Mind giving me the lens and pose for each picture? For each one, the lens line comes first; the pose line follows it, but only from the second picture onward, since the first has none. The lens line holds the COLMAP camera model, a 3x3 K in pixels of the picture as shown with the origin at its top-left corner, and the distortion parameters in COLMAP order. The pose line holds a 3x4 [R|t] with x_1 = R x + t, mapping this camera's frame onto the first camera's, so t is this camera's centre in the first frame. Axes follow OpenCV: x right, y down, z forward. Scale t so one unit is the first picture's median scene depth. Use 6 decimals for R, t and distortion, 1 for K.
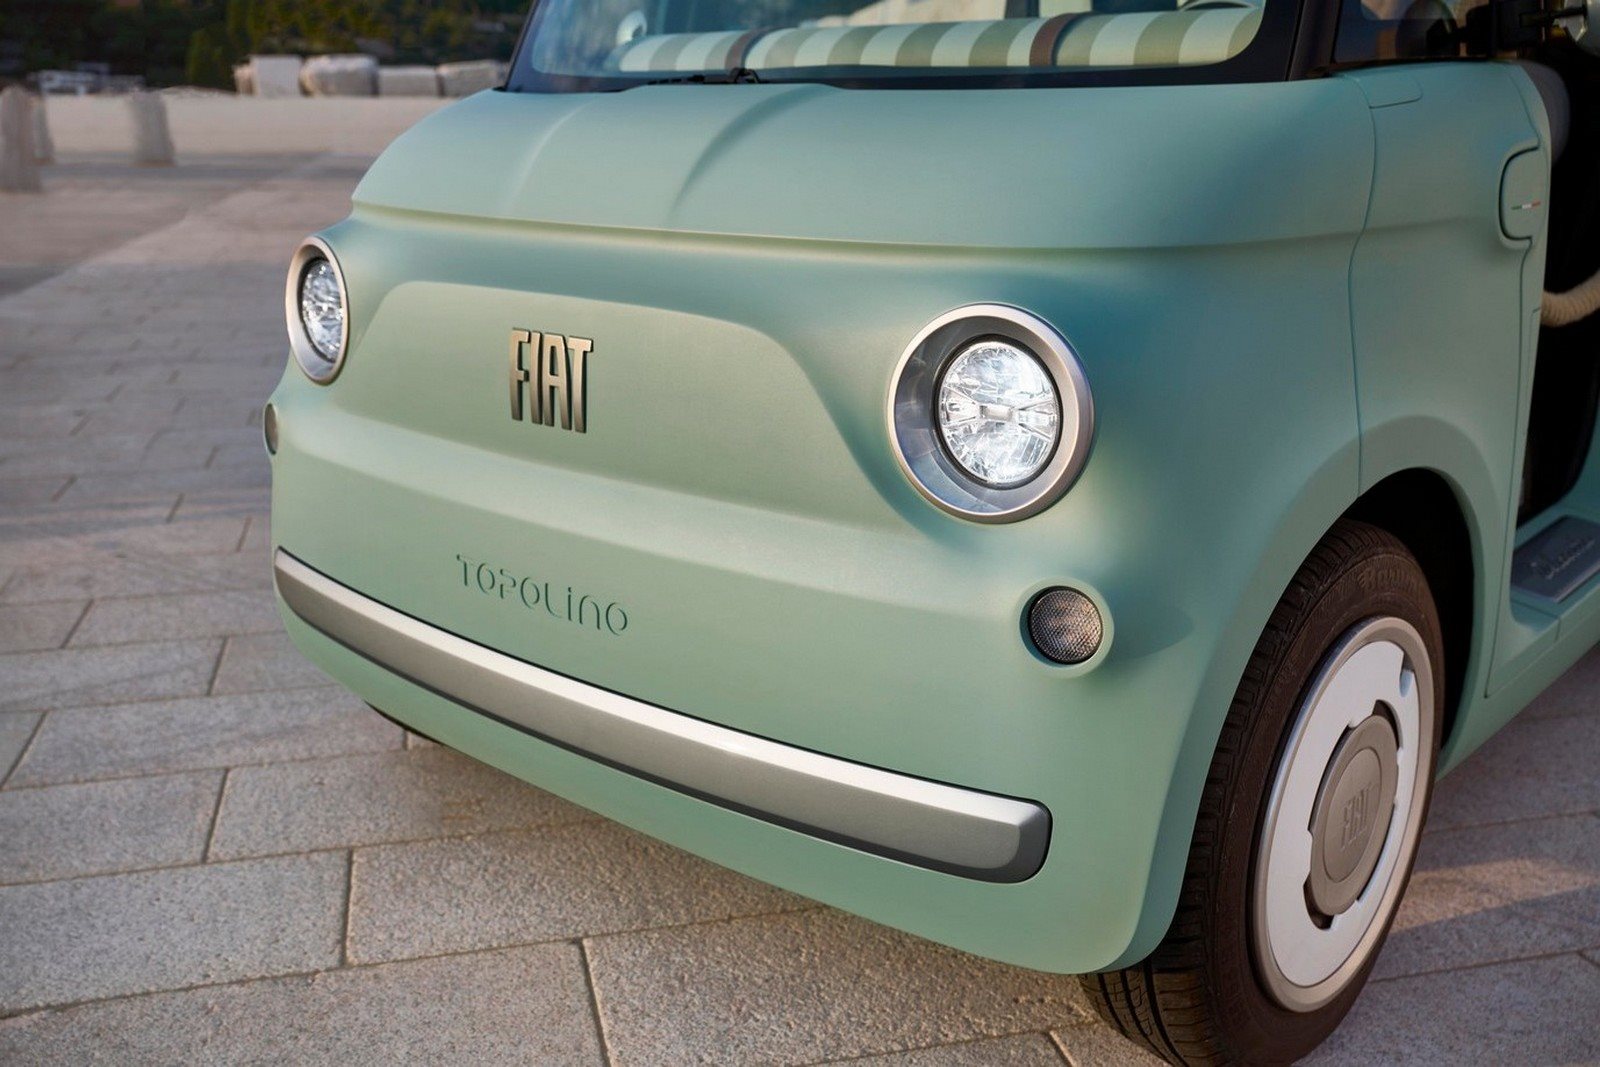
lens RADIAL K [[1566.9, 0, 804.1], [0, 1566.9, 528.2], [0, 0, 1]] dist [0.026830, 0.000000]
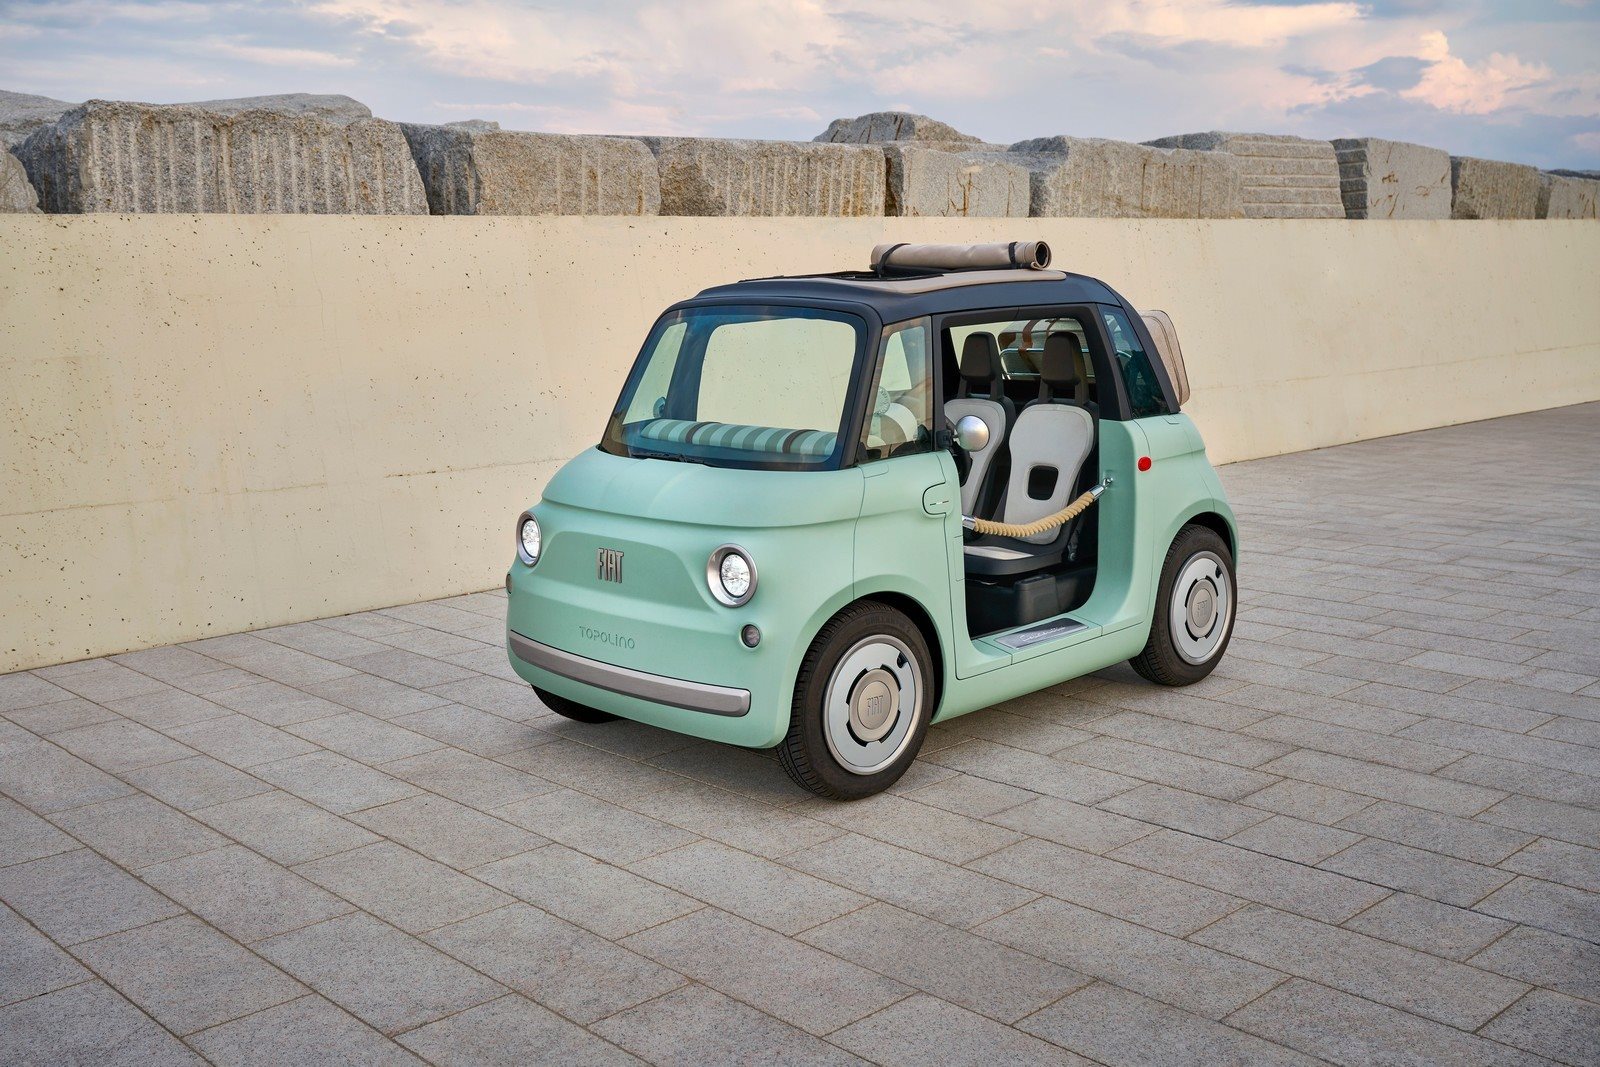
lens RADIAL K [[1654.0, 0, 804.5], [0, 1654.0, 518.0], [0, 0, 1]] dist [-0.000004, 0.000000]
pose [[0.996351, -0.003663, -0.085274, 0.463439], [-0.004689, 0.995221, -0.097538, 0.118834], [0.085224, 0.097582, 0.991572, -2.049190]]
